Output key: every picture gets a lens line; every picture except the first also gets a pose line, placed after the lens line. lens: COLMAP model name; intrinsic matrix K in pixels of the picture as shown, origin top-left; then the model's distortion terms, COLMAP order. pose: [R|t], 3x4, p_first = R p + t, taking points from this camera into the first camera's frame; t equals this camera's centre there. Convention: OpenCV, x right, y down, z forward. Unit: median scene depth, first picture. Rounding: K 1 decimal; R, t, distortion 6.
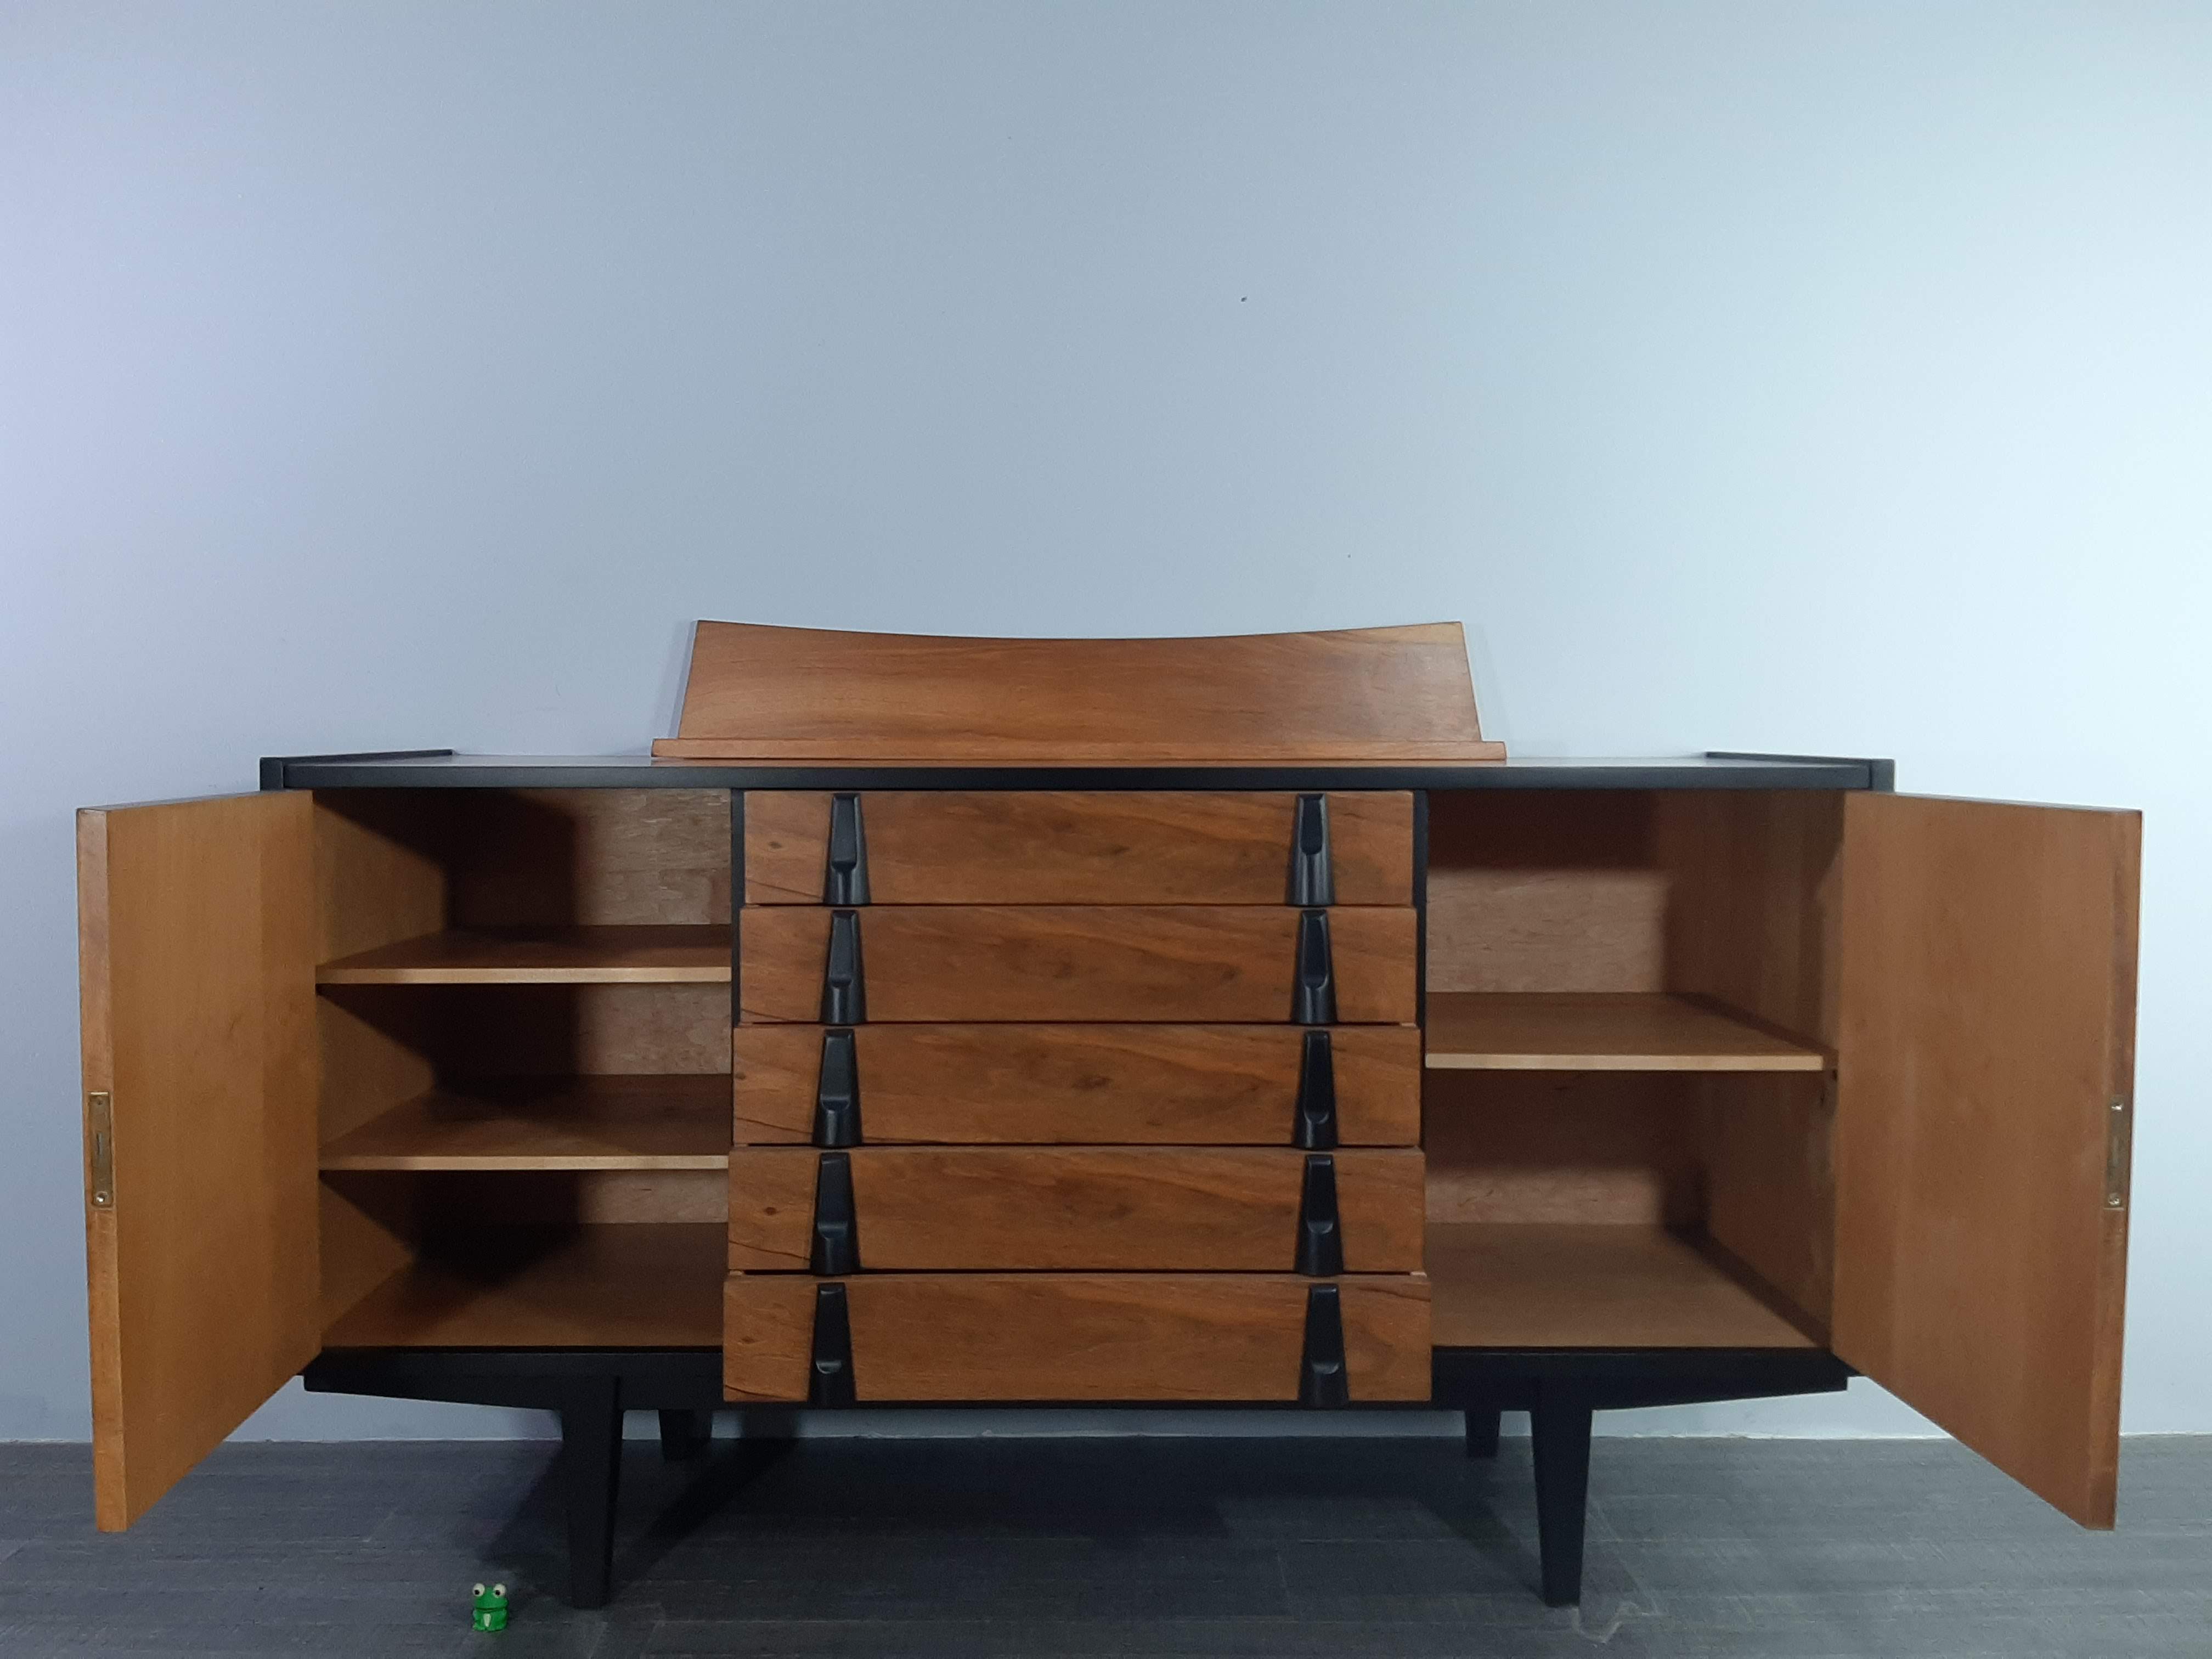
lens RADIAL K [[1907.2, 0, 1048.1], [0, 1907.2, 823.9], [0, 0, 1]] dist [0.037863, -0.000542]
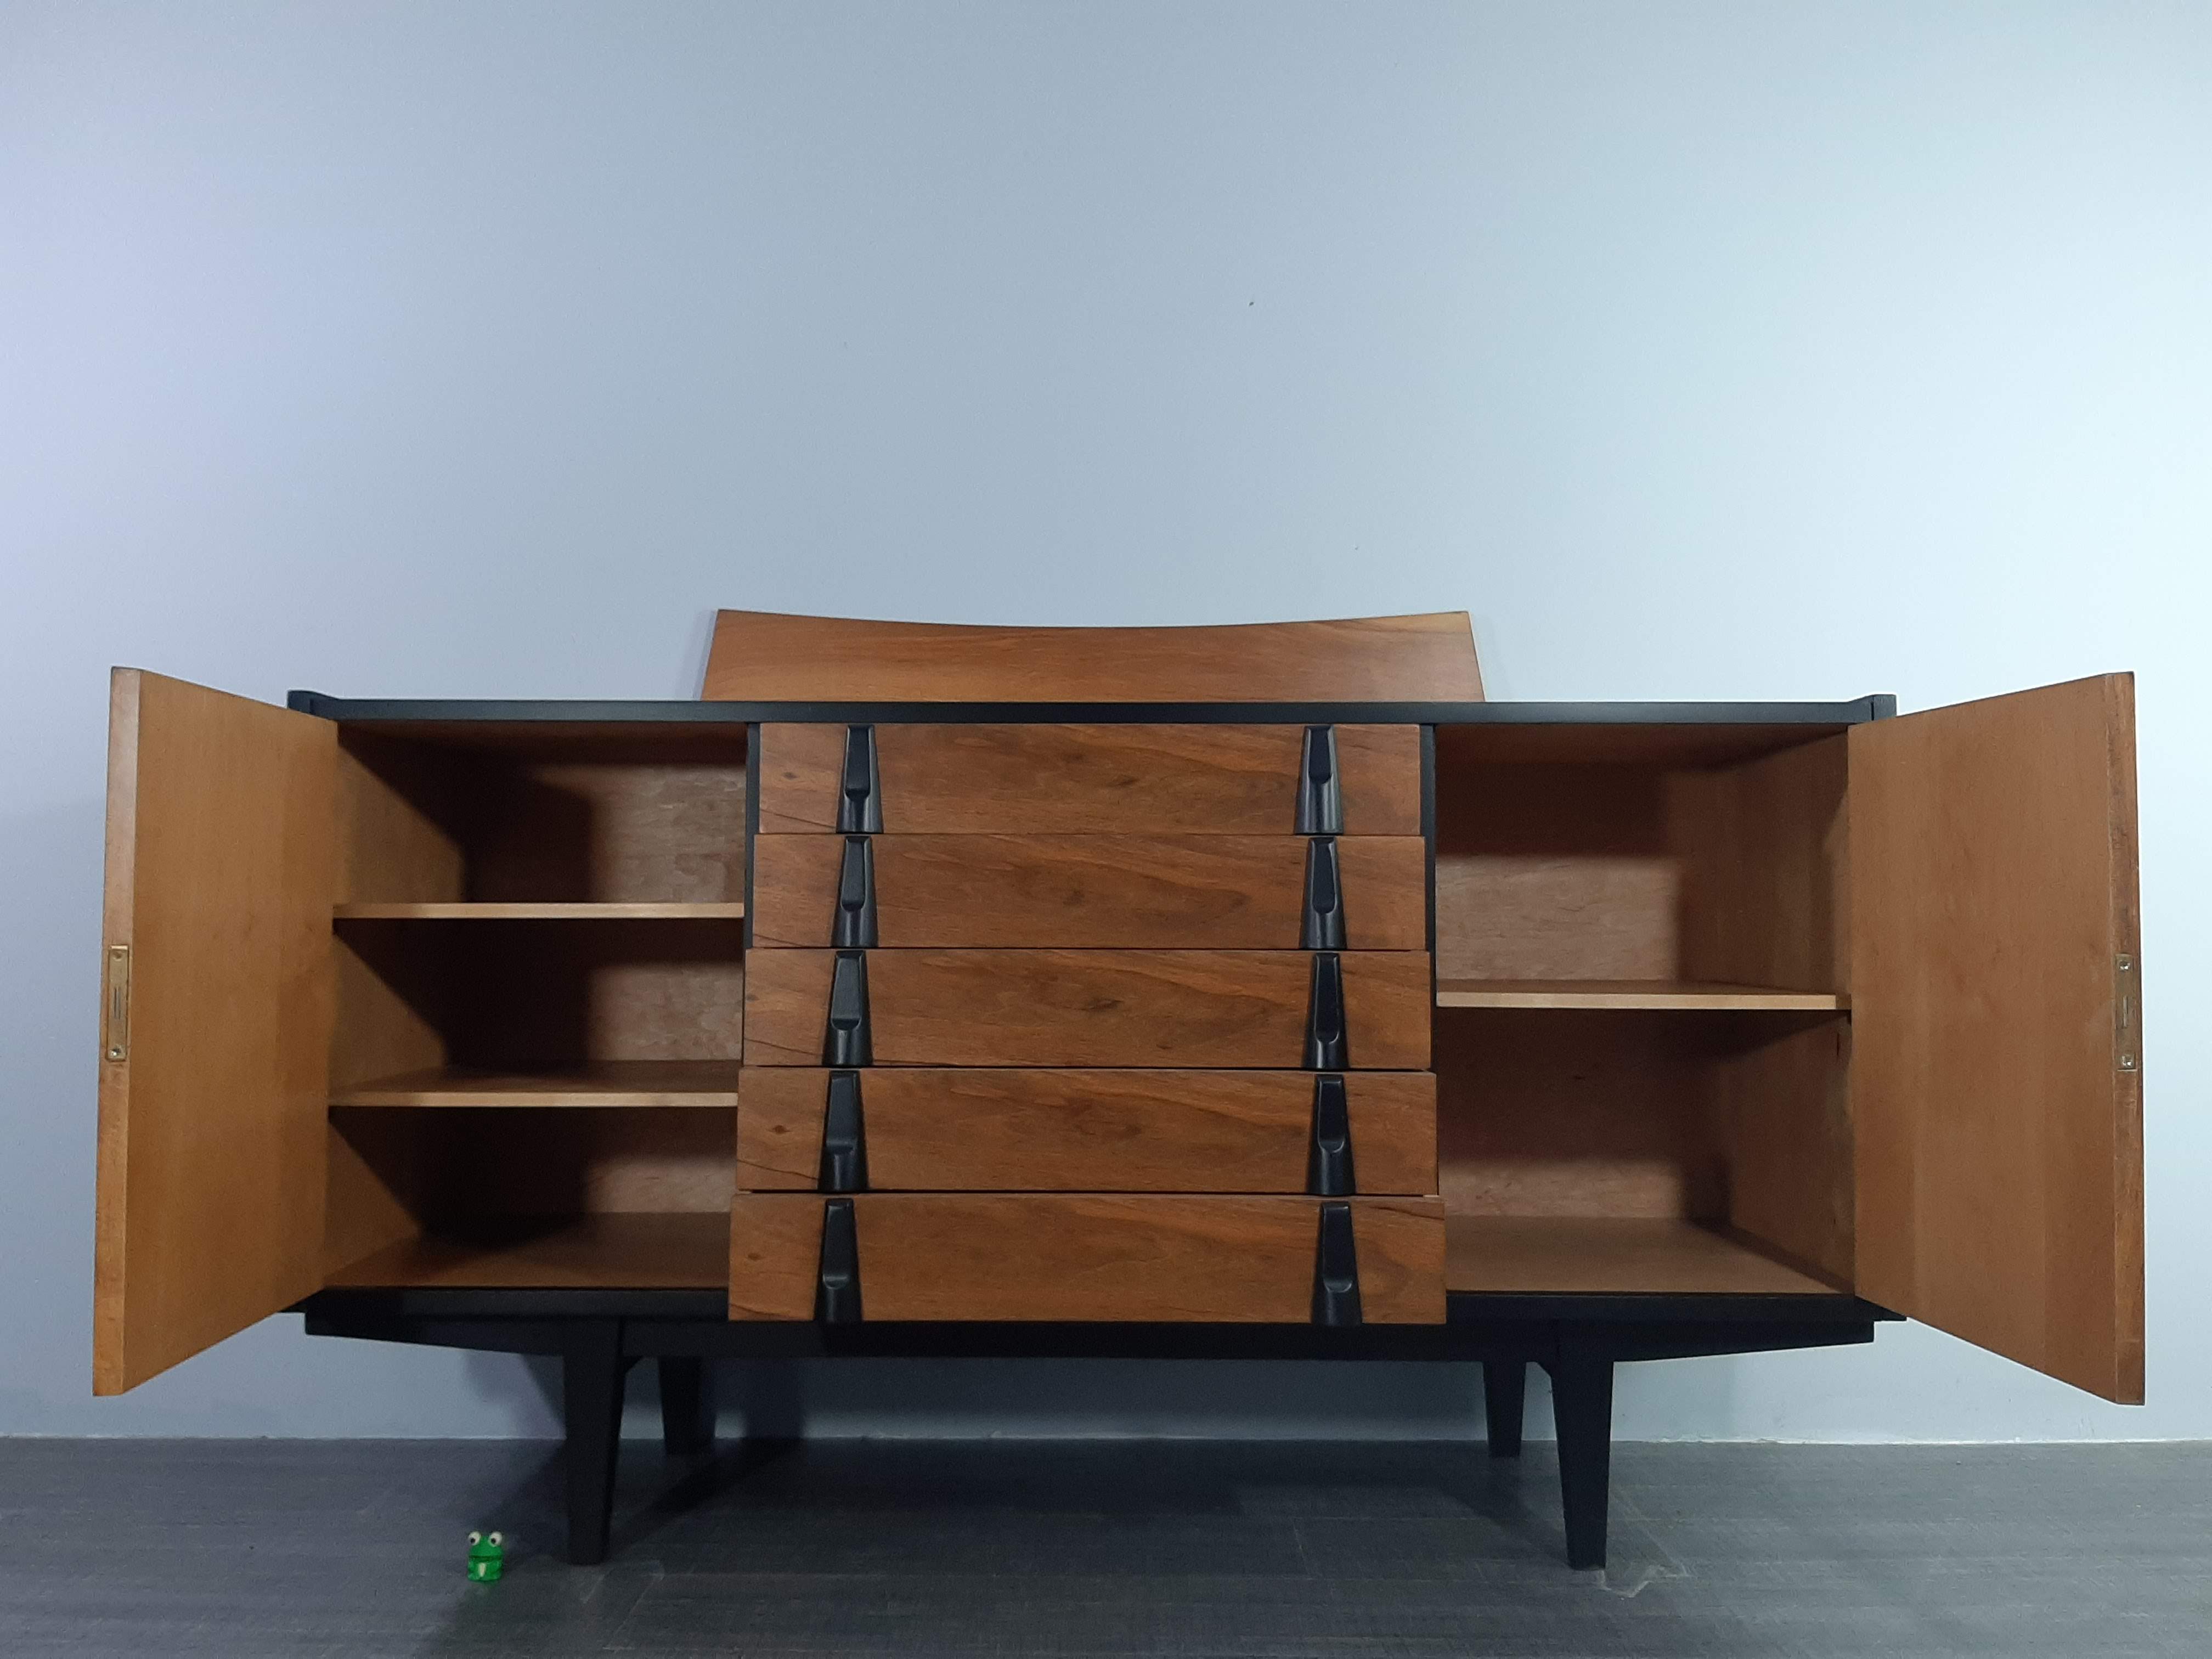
lens RADIAL K [[1907.2, 0, 1048.1], [0, 1907.2, 823.9], [0, 0, 1]] dist [0.037863, -0.000542]
pose [[0.999957, 0.002157, -0.008965, 0.003373], [-0.003056, 0.994828, -0.101531, 0.139282], [0.008700, 0.101554, 0.994792, -0.005663]]
